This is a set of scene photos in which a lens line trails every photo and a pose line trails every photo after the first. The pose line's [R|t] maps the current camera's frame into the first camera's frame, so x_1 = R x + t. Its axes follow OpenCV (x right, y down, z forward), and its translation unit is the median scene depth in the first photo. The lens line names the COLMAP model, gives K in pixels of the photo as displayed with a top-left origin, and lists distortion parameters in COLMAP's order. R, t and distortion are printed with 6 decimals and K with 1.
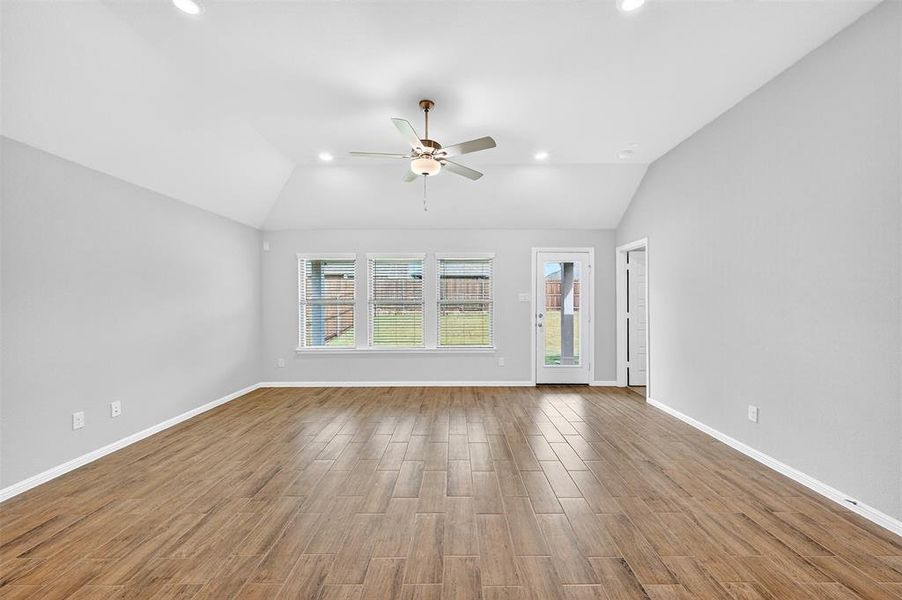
lens RADIAL K [[361.7, 0, 455.0], [0, 361.7, 301.4], [0, 0, 1]] dist [0.000427, -0.000156]
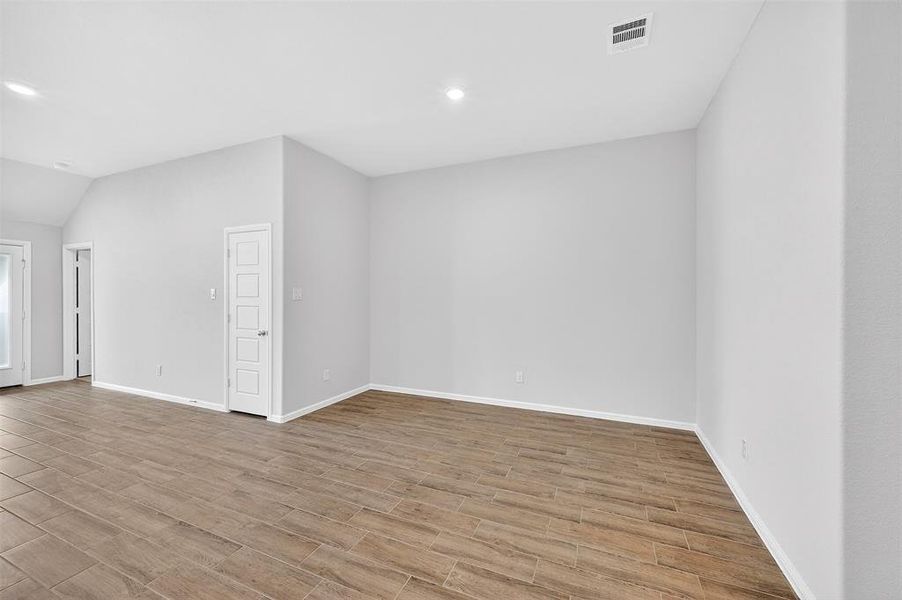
lens RADIAL K [[359.3, 0, 453.9], [0, 359.3, 294.4], [0, 0, 1]] dist [0.000293, -0.000088]
pose [[0.396203, 0.002754, 0.918159, -0.063906], [0.000165, 0.999995, -0.003071, -0.007076], [-0.918163, 0.001368, 0.396201, -0.535744]]
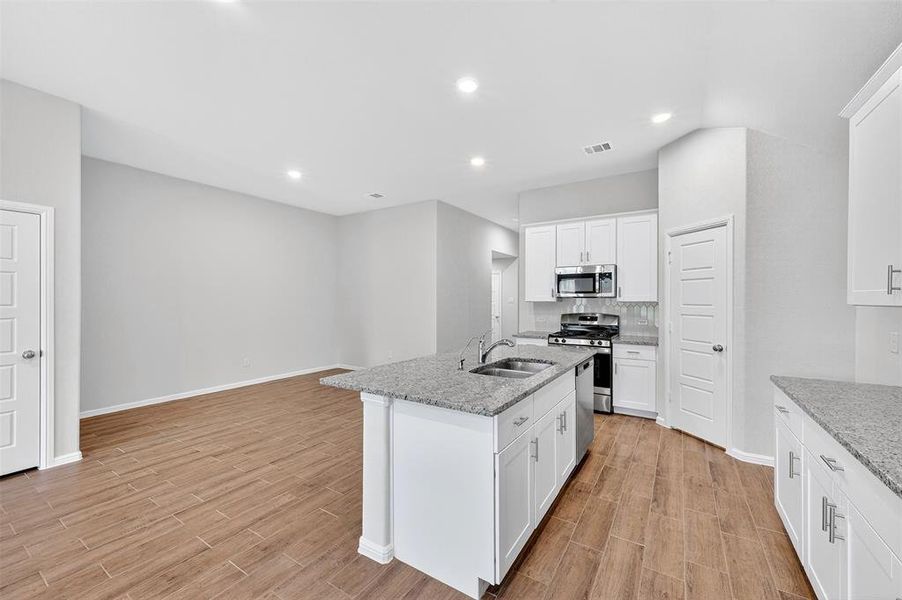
lens RADIAL K [[357.7, 0, 455.3], [0, 357.7, 298.1], [0, 0, 1]] dist [0.000741, -0.000038]
pose [[-0.846555, 0.005152, 0.532276, -0.428878], [0.003752, 0.999986, -0.003711, -0.010893], [-0.532288, -0.001144, -0.846562, 0.391266]]
